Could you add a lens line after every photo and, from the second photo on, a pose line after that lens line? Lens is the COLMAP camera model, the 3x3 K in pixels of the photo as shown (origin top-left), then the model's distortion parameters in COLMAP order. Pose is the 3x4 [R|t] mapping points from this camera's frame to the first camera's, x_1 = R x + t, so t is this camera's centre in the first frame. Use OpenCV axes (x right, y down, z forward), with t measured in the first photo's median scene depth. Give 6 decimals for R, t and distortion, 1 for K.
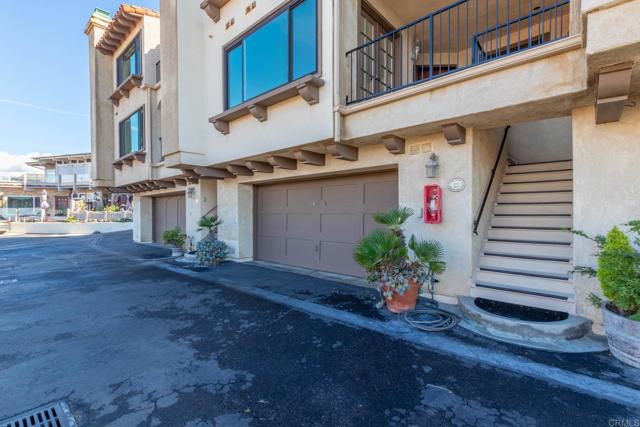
lens RADIAL K [[293.1, 0, 316.7], [0, 293.1, 215.7], [0, 0, 1]] dist [0.009001, -0.002620]
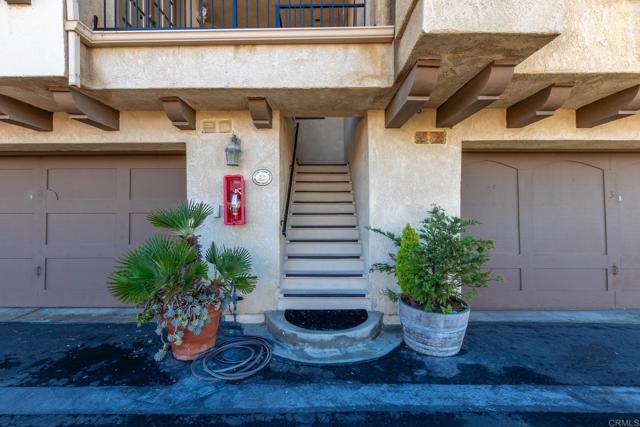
lens RADIAL K [[293.1, 0, 316.2], [0, 293.1, 215.1], [0, 0, 1]] dist [0.009001, -0.002620]
pose [[0.748271, -0.006813, 0.663358, 0.048271], [0.007505, 0.999970, 0.001804, 0.000234], [-0.663351, 0.003629, 0.748300, 0.316139]]
